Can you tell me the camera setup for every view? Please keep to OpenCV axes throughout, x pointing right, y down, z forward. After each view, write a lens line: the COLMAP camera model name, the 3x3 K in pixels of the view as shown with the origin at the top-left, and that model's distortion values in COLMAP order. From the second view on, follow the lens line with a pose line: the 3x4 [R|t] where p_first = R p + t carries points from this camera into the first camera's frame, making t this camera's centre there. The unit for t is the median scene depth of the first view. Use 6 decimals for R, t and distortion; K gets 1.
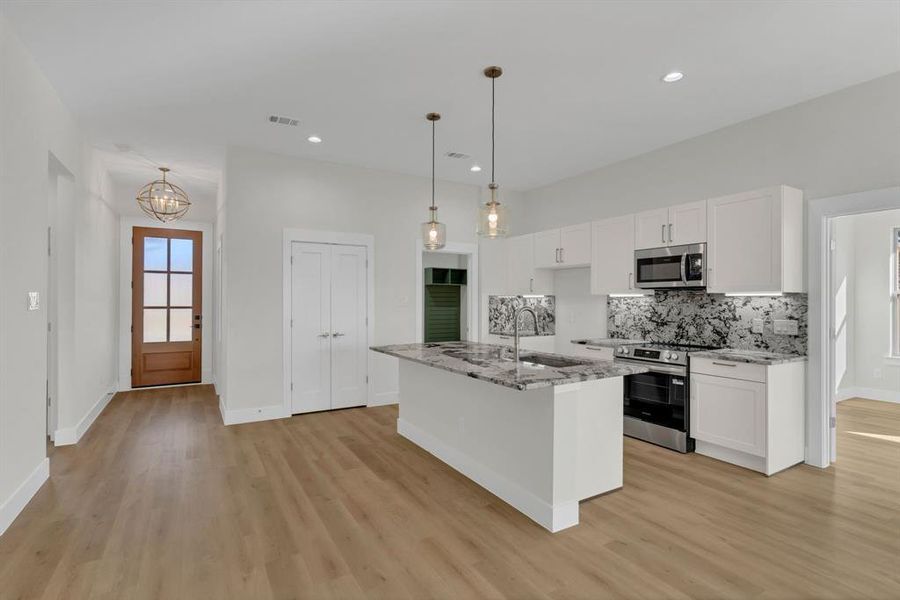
lens RADIAL K [[442.8, 0, 451.4], [0, 442.8, 300.0], [0, 0, 1]] dist [-0.002323, 0.001747]
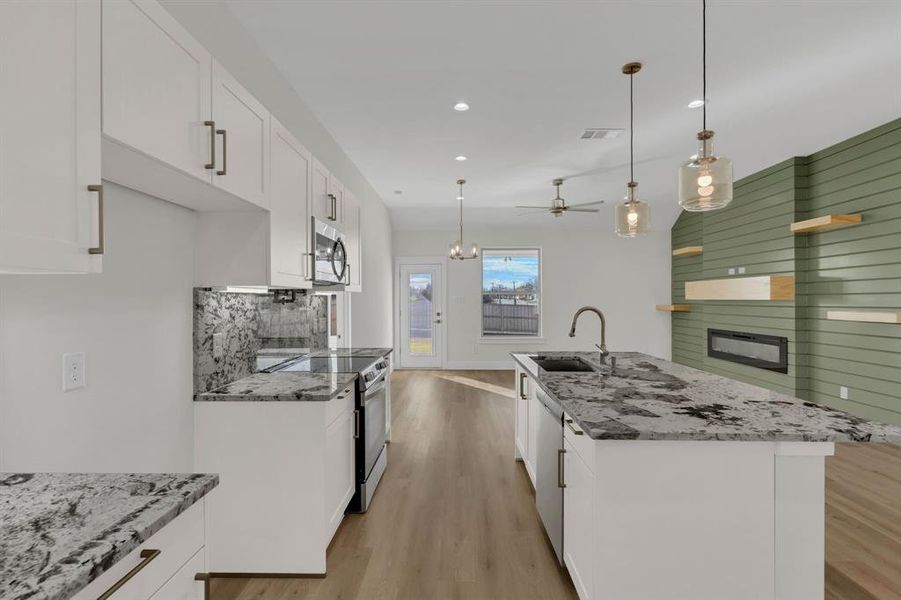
lens RADIAL K [[421.7, 0, 452.2], [0, 421.7, 297.7], [0, 0, 1]] dist [0.001659, 0.001630]
pose [[-0.843058, 0.004185, 0.537807, -0.056155], [0.002841, 0.999990, -0.003329, 0.000328], [-0.537816, -0.001279, -0.843061, 1.542685]]
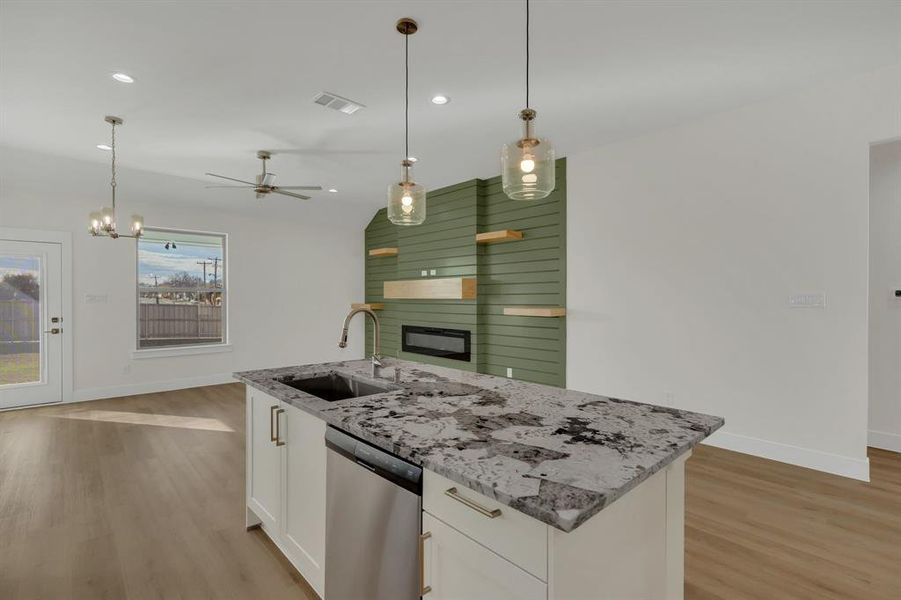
lens RADIAL K [[421.7, 0, 451.8], [0, 421.7, 298.4], [0, 0, 1]] dist [0.001659, 0.001630]
pose [[-0.983502, -0.000552, -0.180897, 0.108877], [-0.000902, 0.999998, 0.001850, 0.001219], [0.180896, 0.001982, -0.983500, 1.394832]]
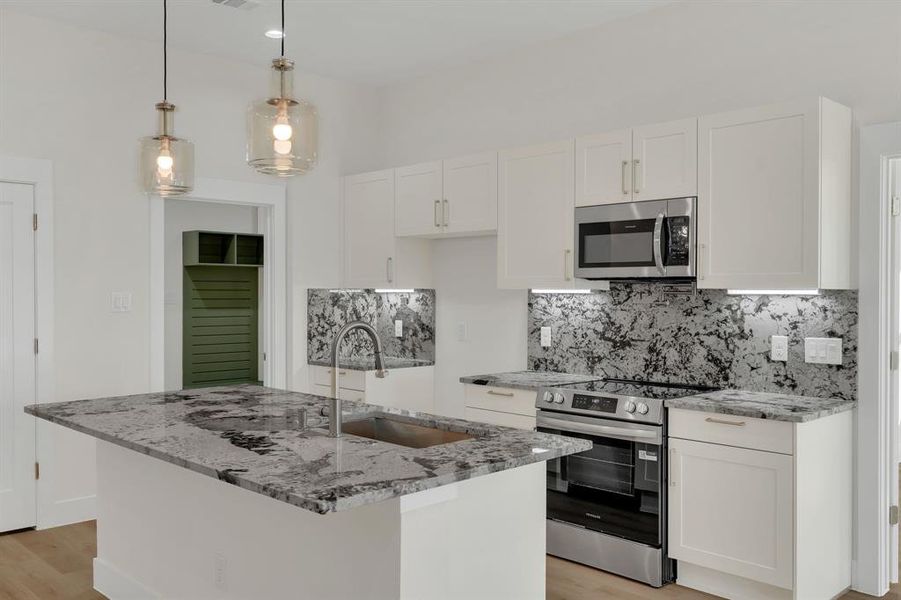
lens RADIAL K [[809.1, 0, 455.4], [0, 809.1, 296.5], [0, 0, 1]] dist [-0.001866, 0.006022]
pose [[0.973224, -0.001706, 0.229852, 0.056833], [-0.000285, 0.999963, 0.008629, -0.014643], [-0.229858, -0.008464, 0.973187, 0.095709]]
